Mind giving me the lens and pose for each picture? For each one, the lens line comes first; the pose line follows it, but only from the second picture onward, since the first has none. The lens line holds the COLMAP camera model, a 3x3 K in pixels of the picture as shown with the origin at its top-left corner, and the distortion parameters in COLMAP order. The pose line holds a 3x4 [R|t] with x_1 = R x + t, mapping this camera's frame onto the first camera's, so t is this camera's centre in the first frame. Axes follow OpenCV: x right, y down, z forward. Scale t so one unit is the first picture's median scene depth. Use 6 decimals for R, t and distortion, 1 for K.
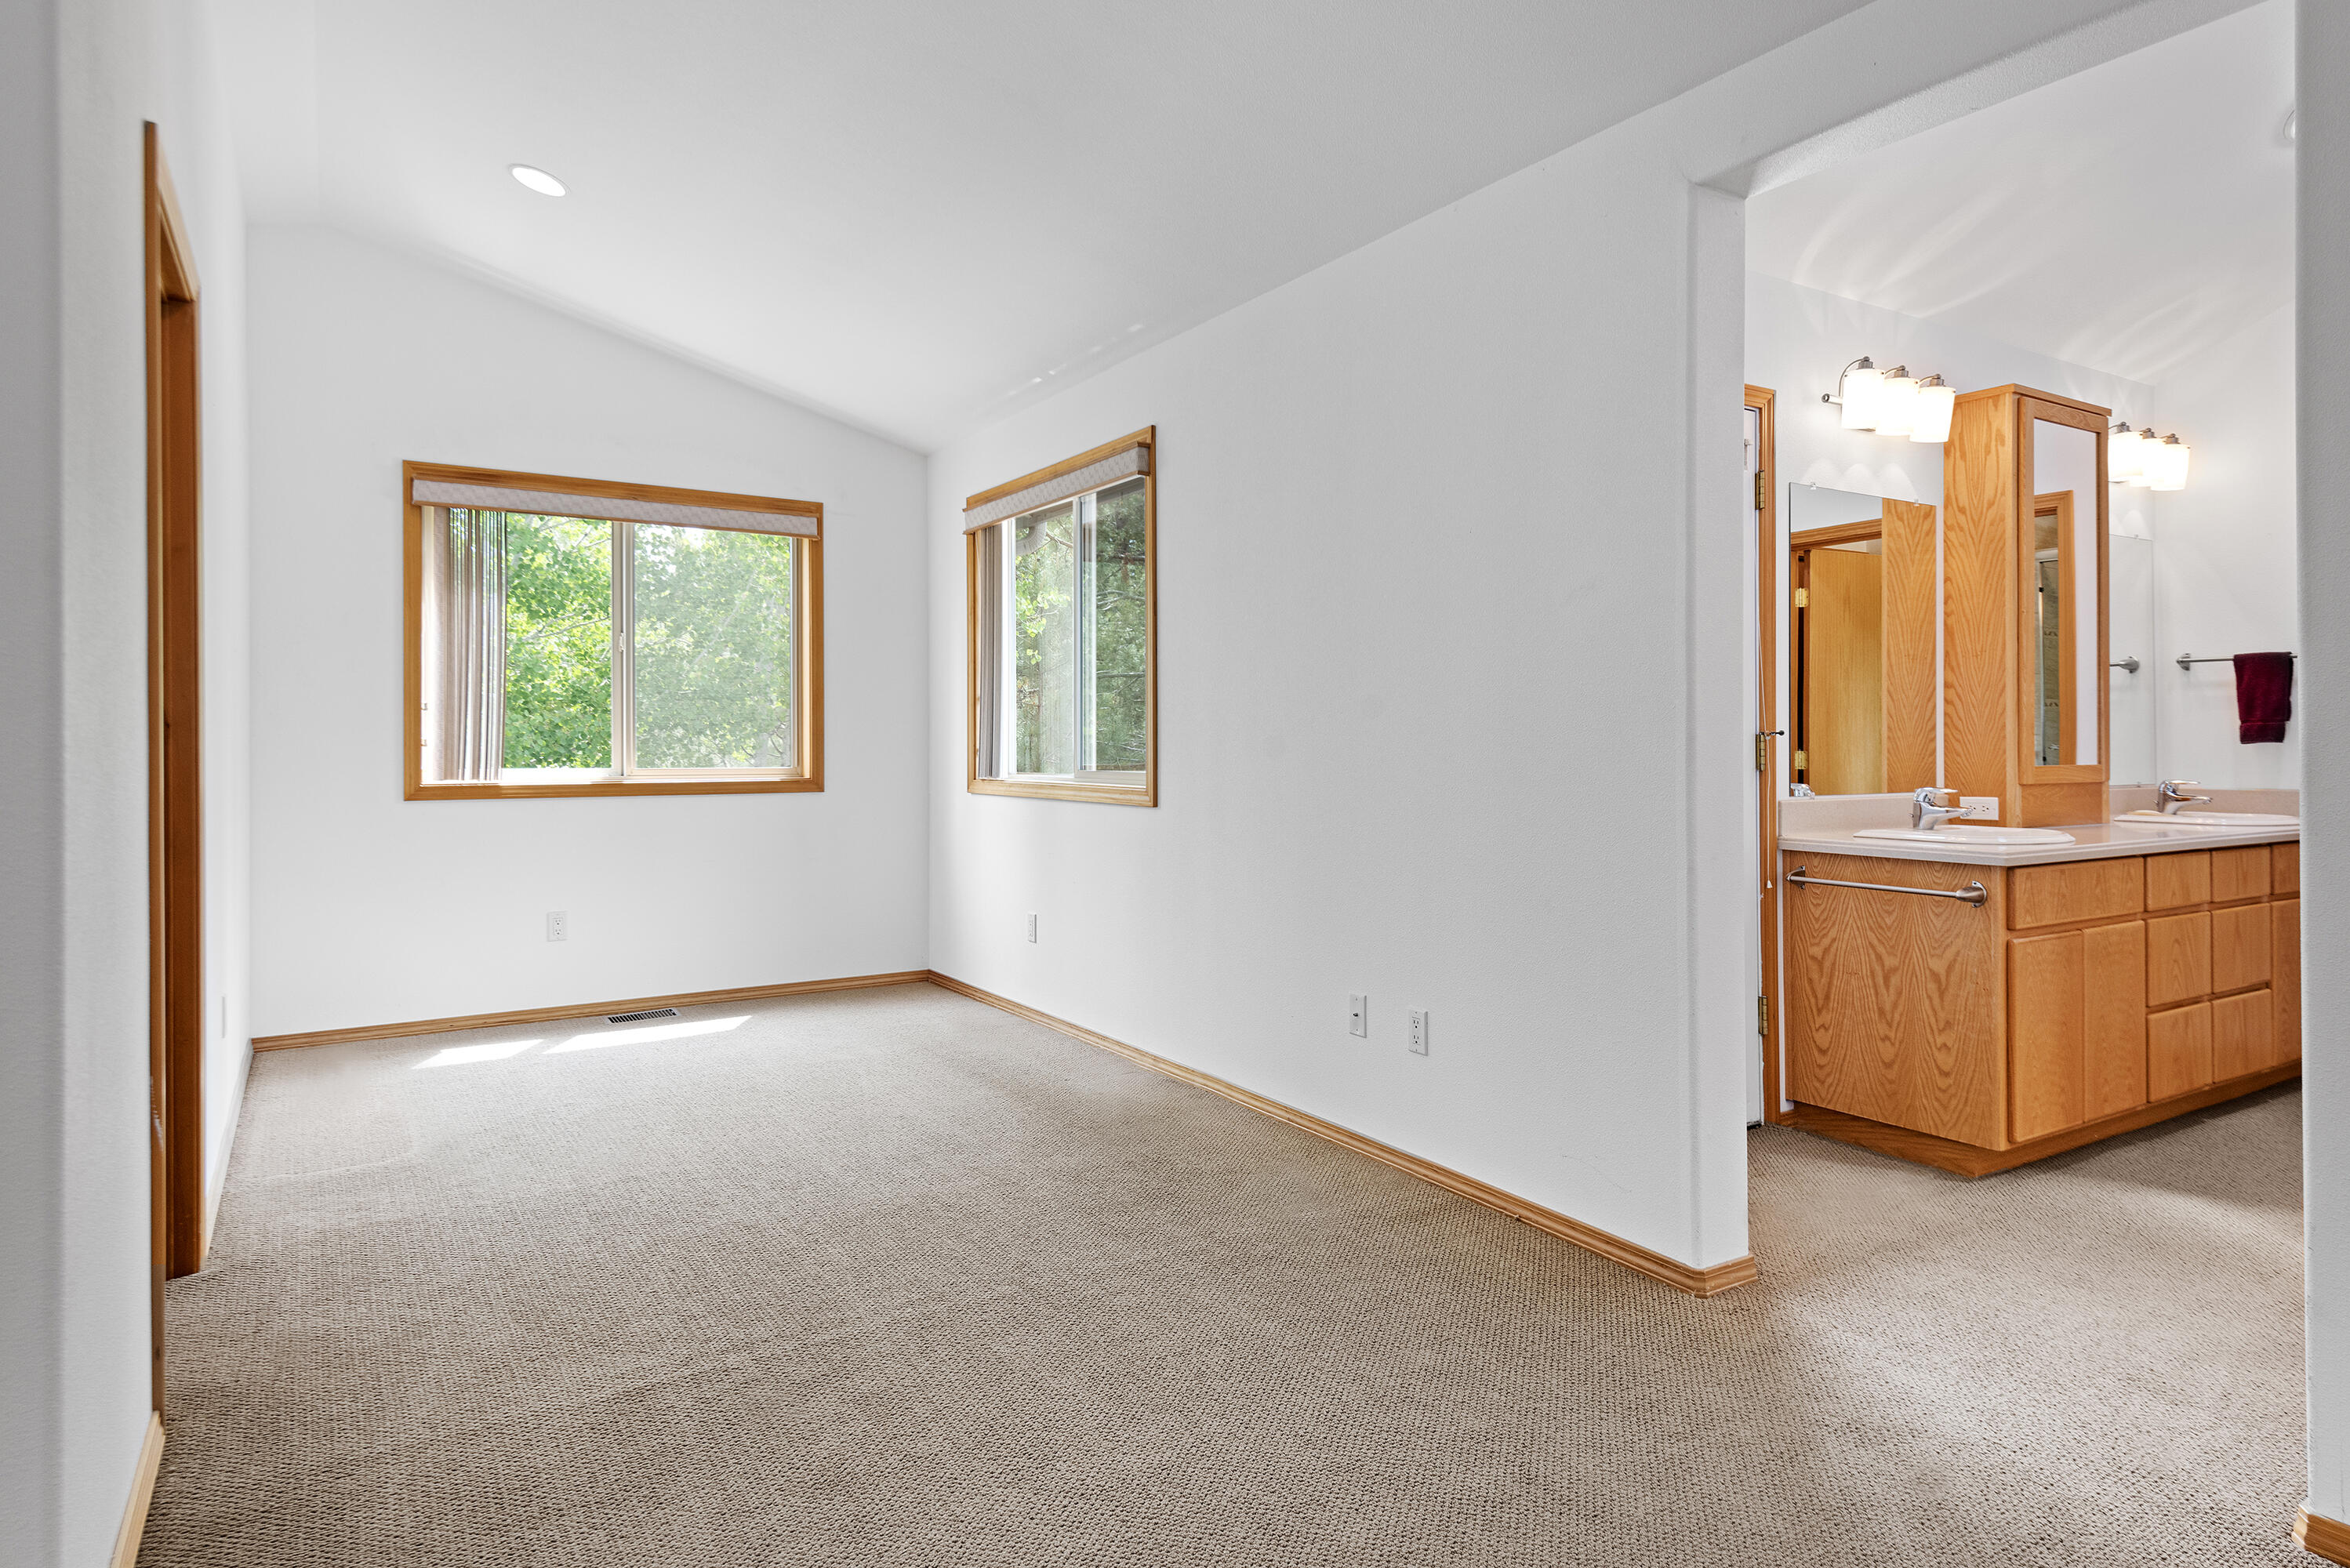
lens RADIAL K [[1347.5, 0, 1128.3], [0, 1347.5, 742.8], [0, 0, 1]] dist [-0.000646, -0.011398]
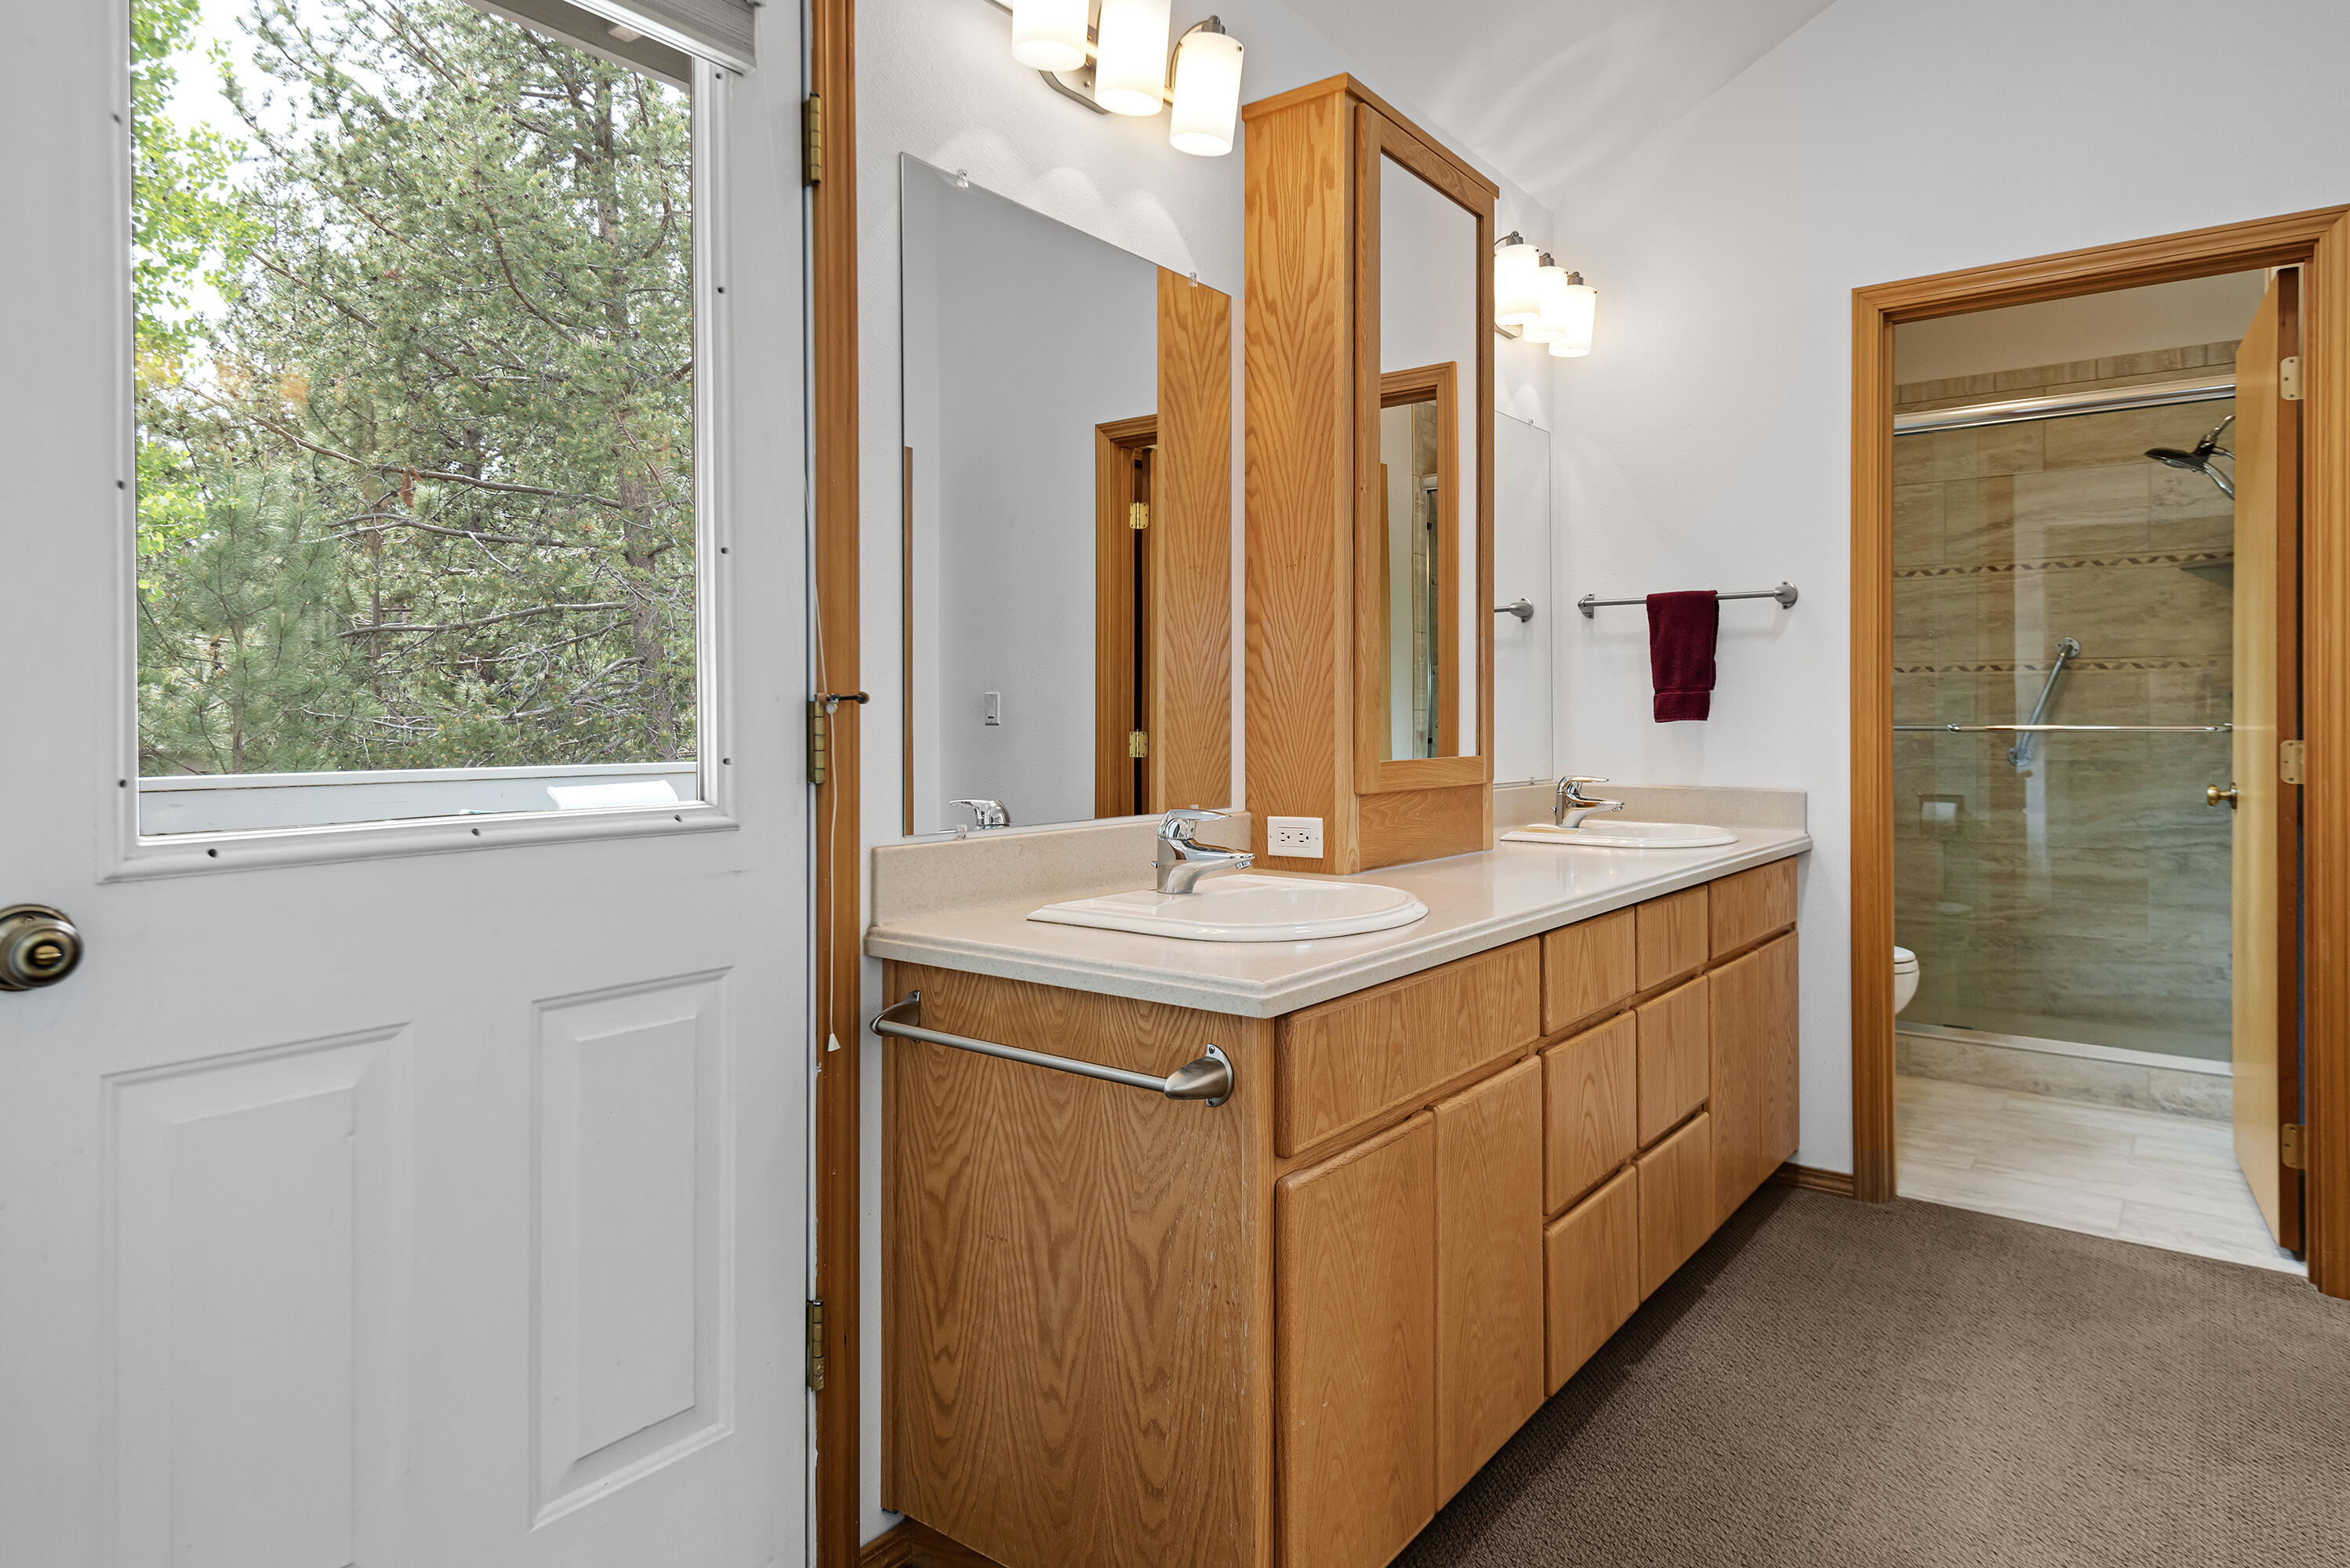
lens RADIAL K [[1361.9, 0, 1174.6], [0, 1361.9, 723.4], [0, 0, 1]] dist [0.001160, -0.000042]
pose [[0.925323, 0.000436, 0.379181, 0.377506], [-0.001985, 0.999991, 0.003695, -0.000942], [-0.379176, -0.004171, 0.925315, 0.501842]]
